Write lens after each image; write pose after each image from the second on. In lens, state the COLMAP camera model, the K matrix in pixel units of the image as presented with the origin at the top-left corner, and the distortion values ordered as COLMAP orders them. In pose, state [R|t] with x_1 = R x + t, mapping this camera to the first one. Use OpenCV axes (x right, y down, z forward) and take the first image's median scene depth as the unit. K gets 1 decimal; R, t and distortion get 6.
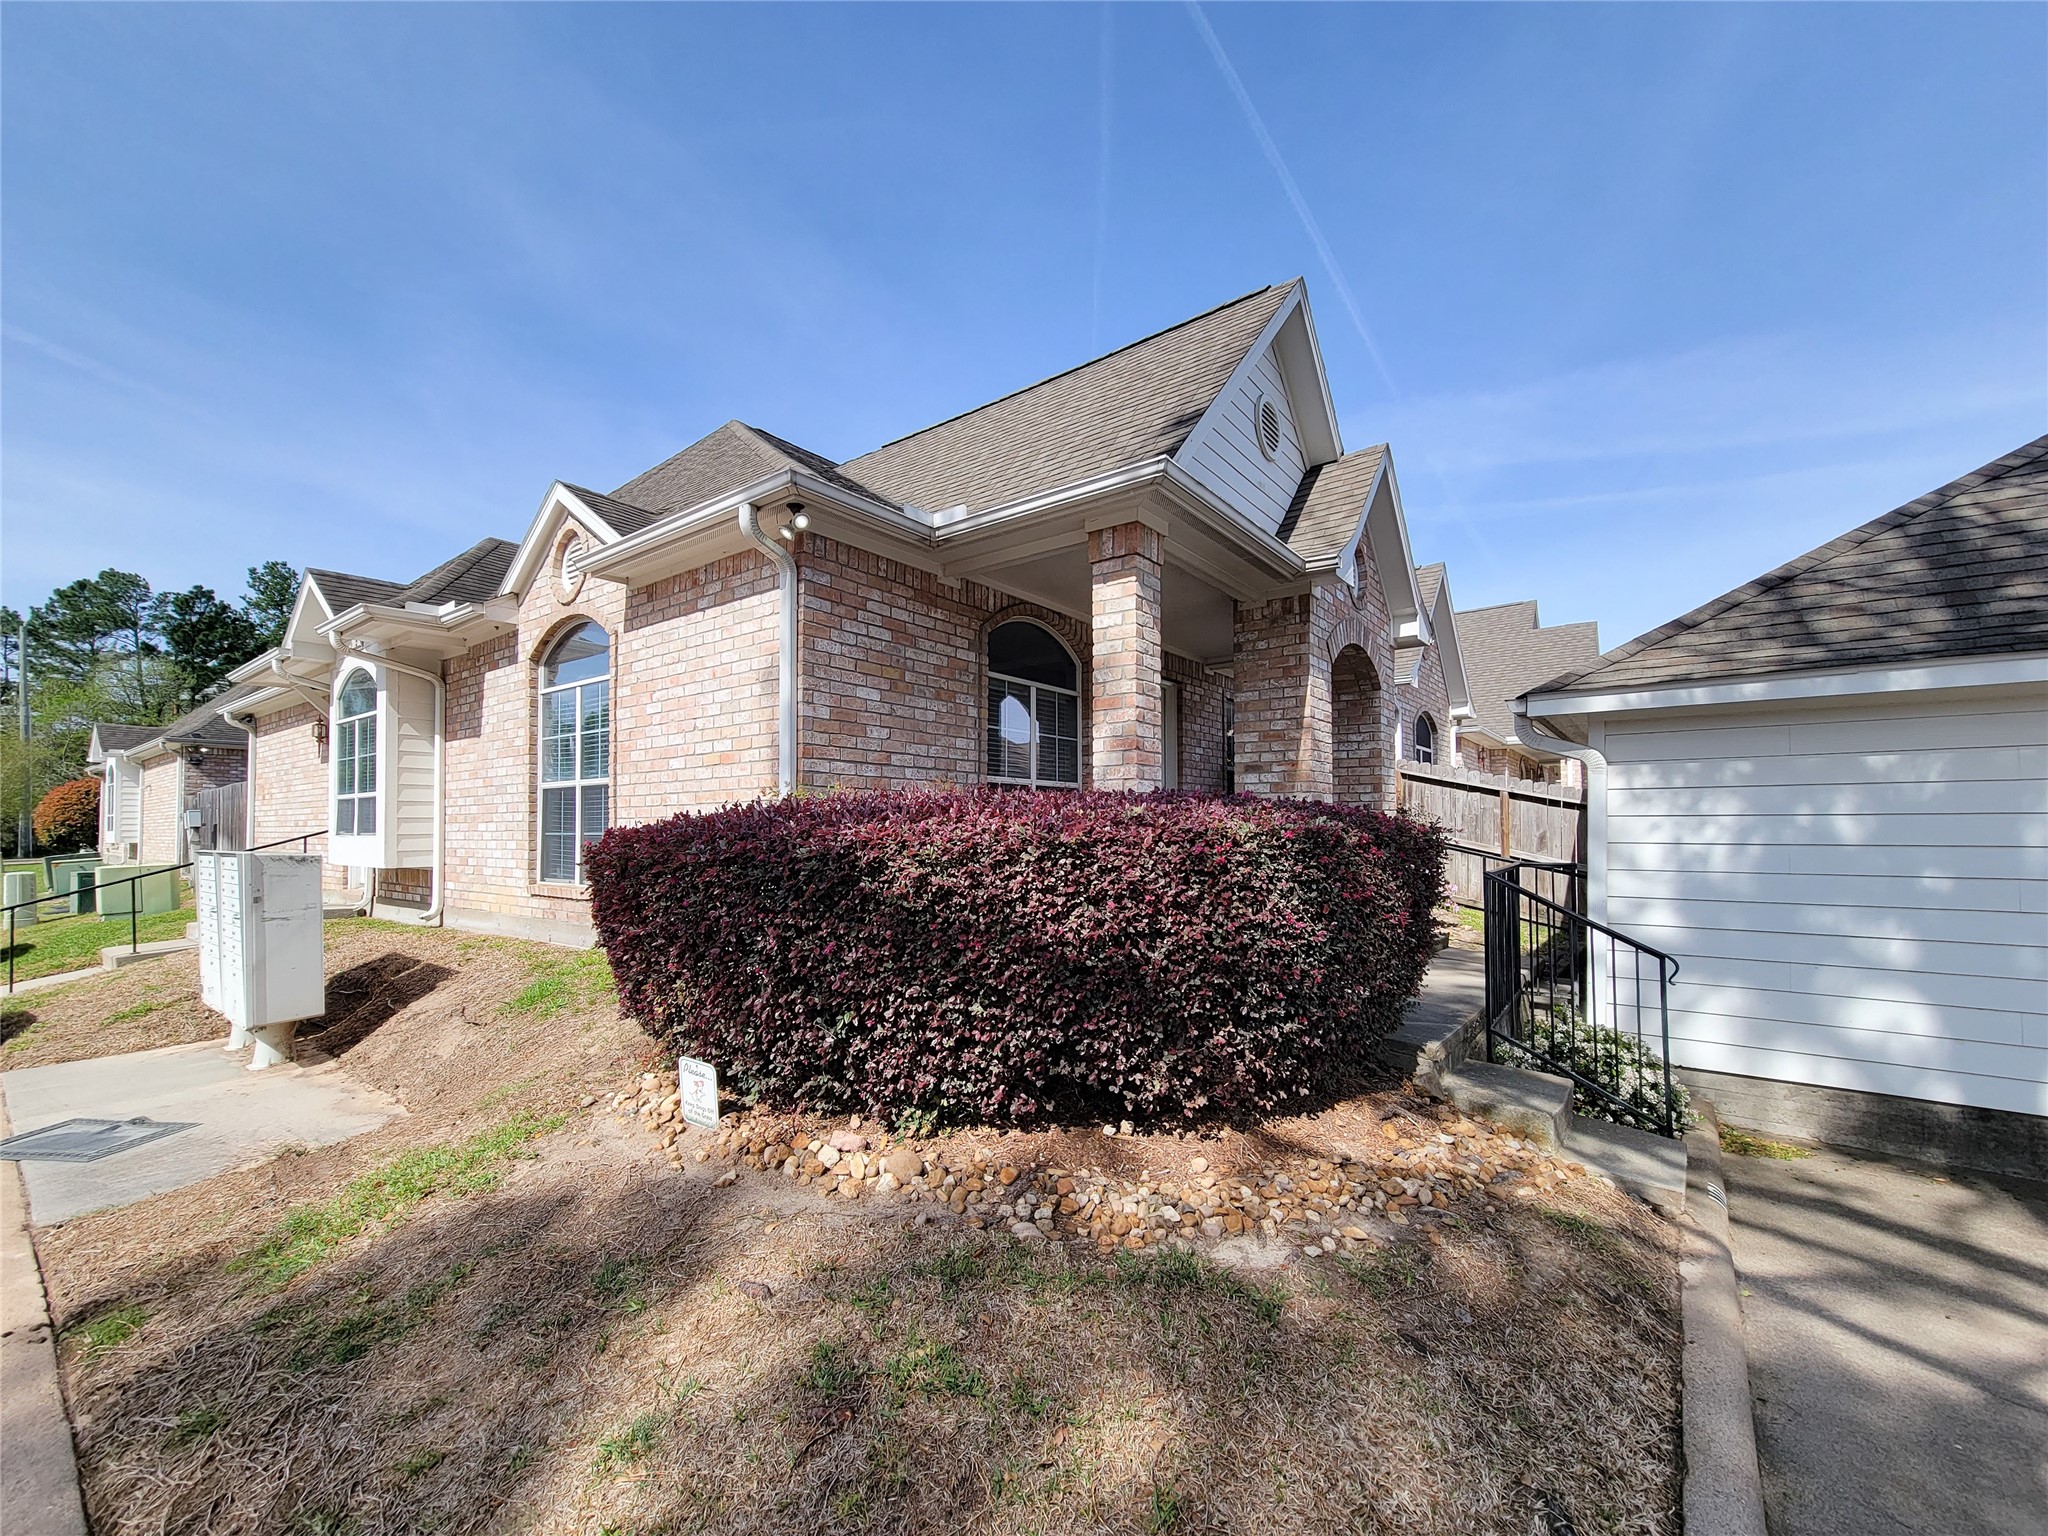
lens RADIAL K [[834.6, 0, 1005.5], [0, 834.6, 808.4], [0, 0, 1]] dist [0.006794, -0.000144]
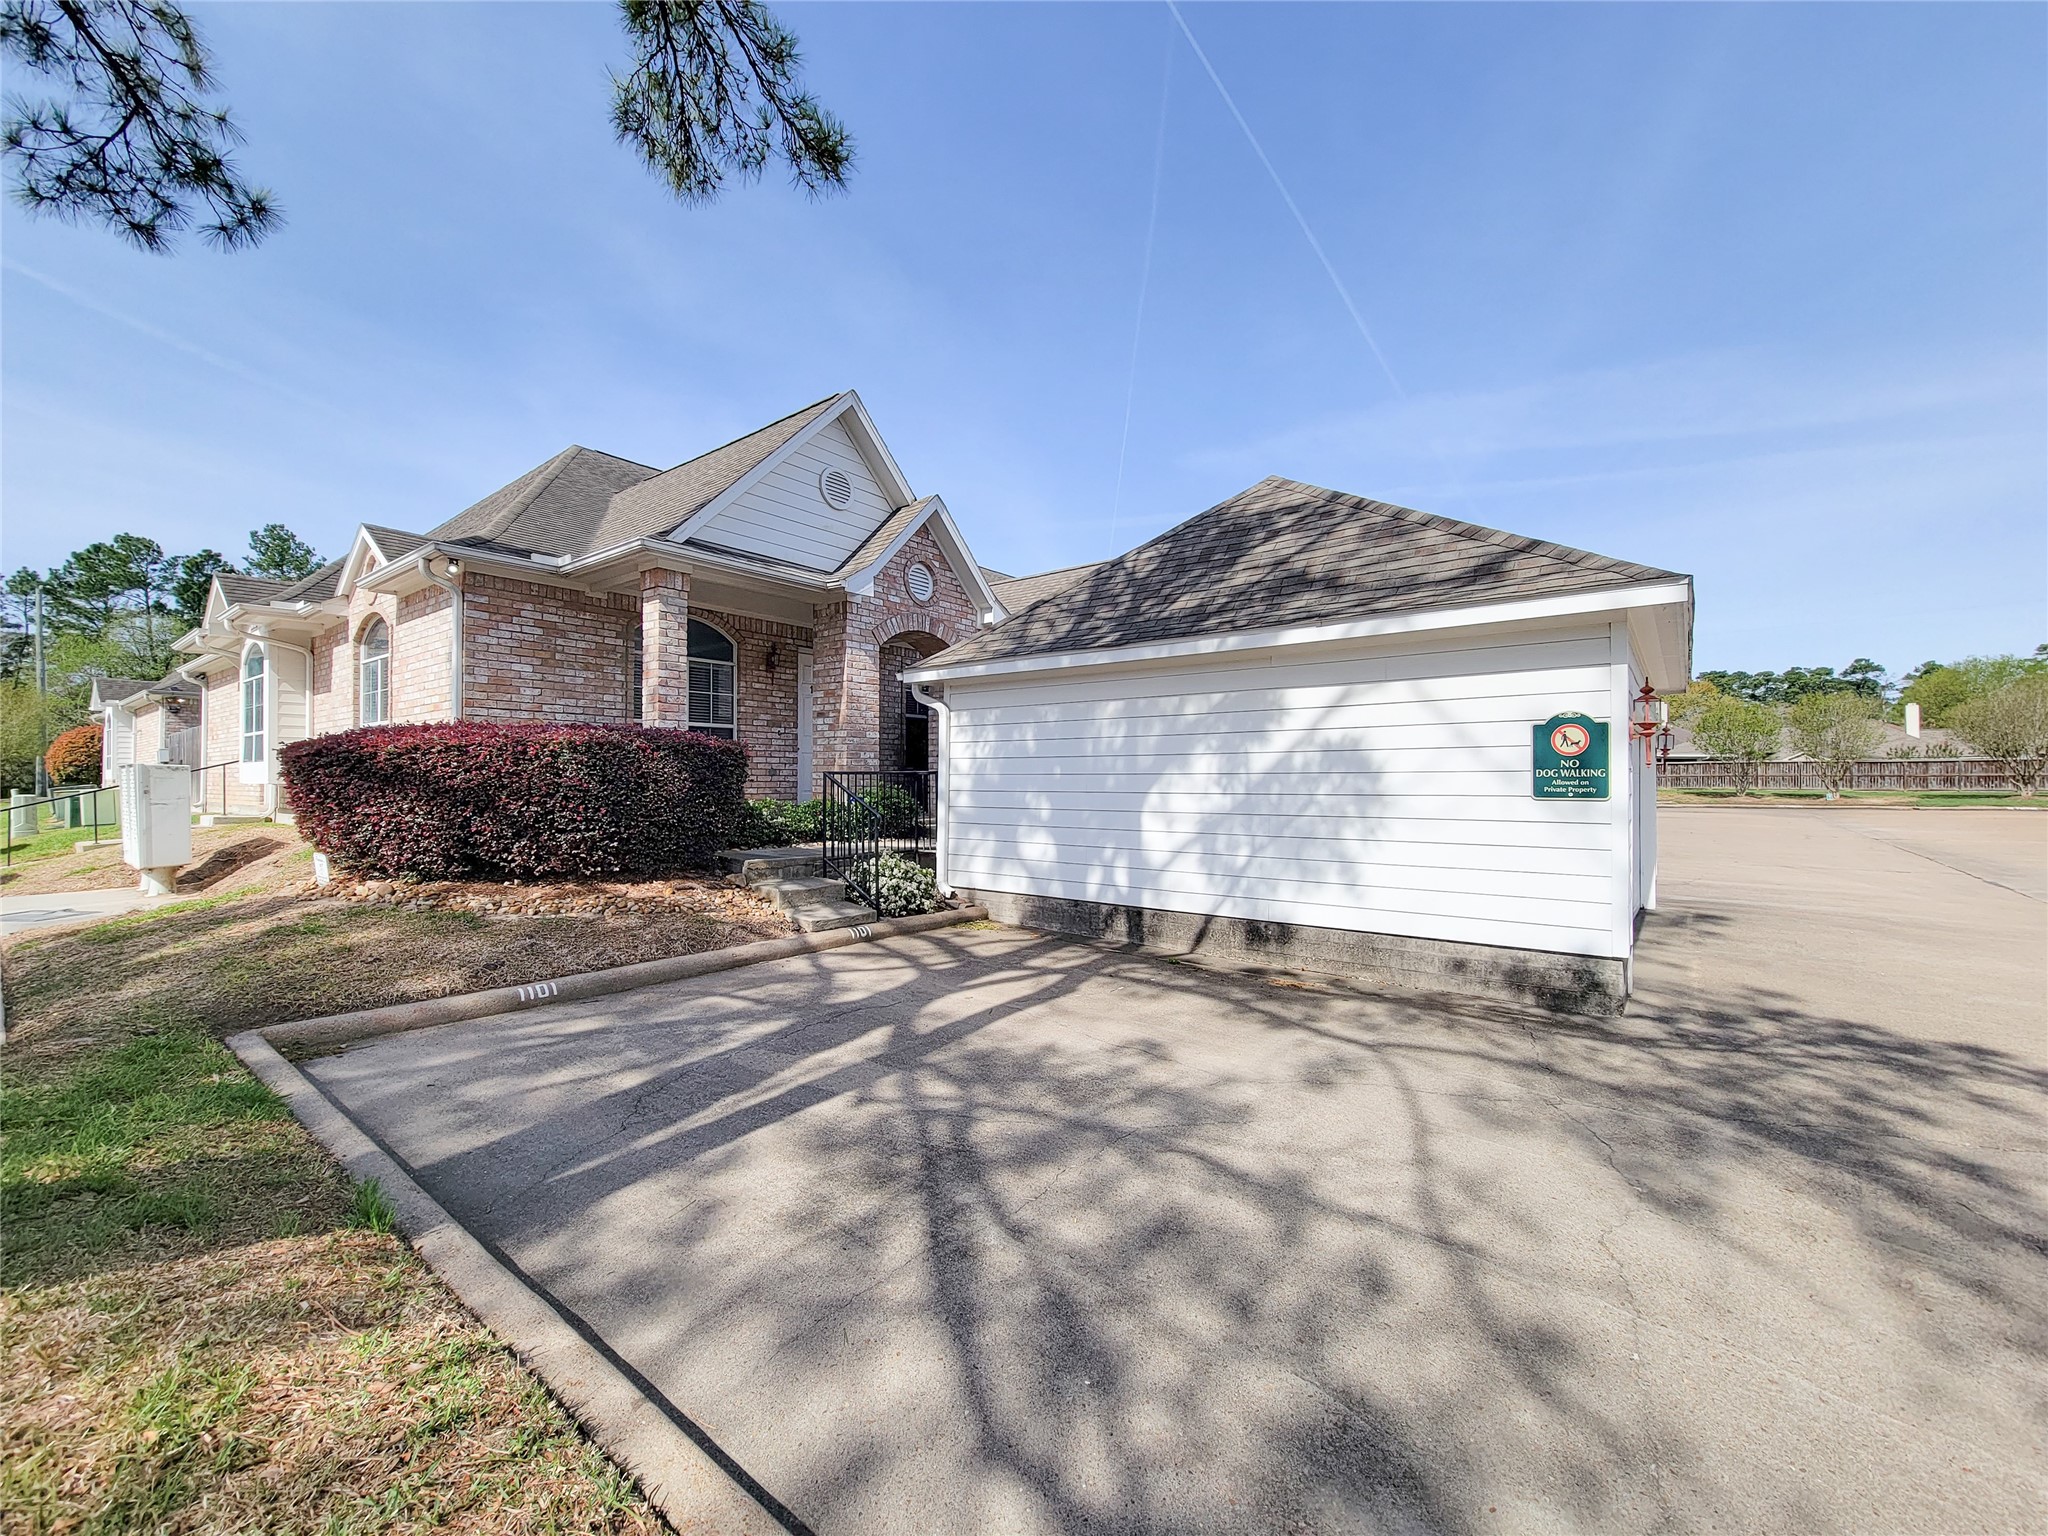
lens RADIAL K [[824.2, 0, 1014.1], [0, 824.2, 762.5], [0, 0, 1]] dist [-0.000090, -0.000011]
pose [[0.999998, 0.001891, 0.001170, 0.611225], [-0.001897, 0.999988, 0.004419, 0.030065], [-0.001162, -0.004421, 0.999990, -0.469987]]
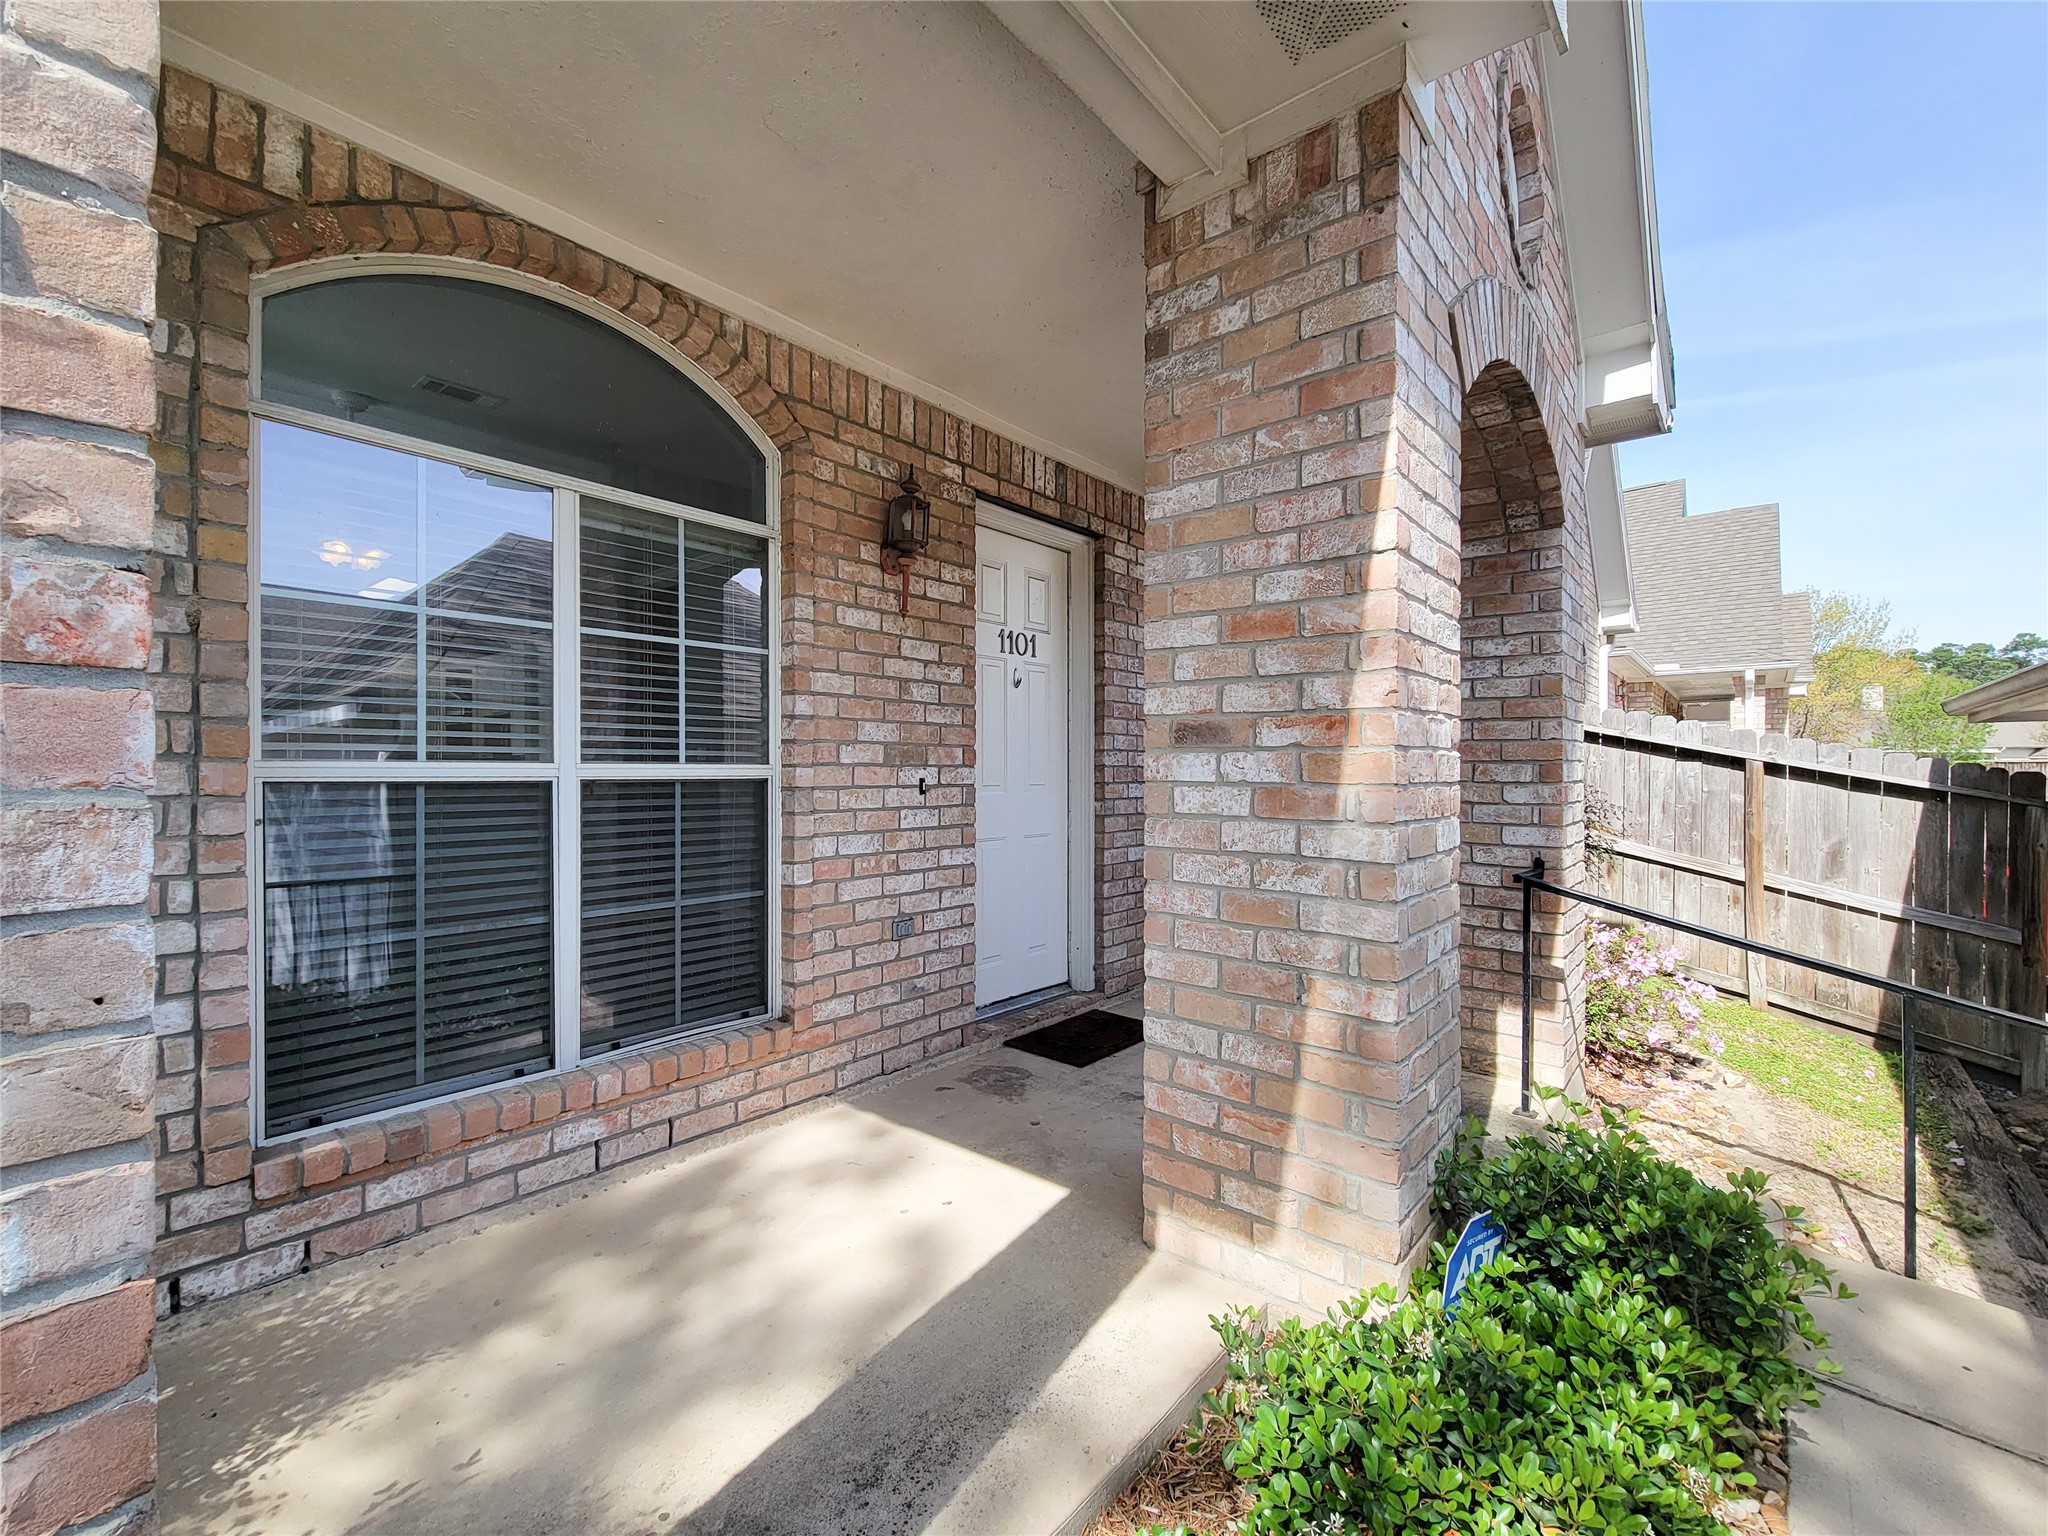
lens RADIAL K [[851.5, 0, 1018.1], [0, 851.5, 773.0], [0, 0, 1]] dist [-0.000991, -0.001036]
pose [[0.999231, 0.001833, -0.039164, 0.230164], [-0.000583, 0.999490, 0.031917, -0.041398], [0.039202, -0.031870, 0.998723, 0.651109]]
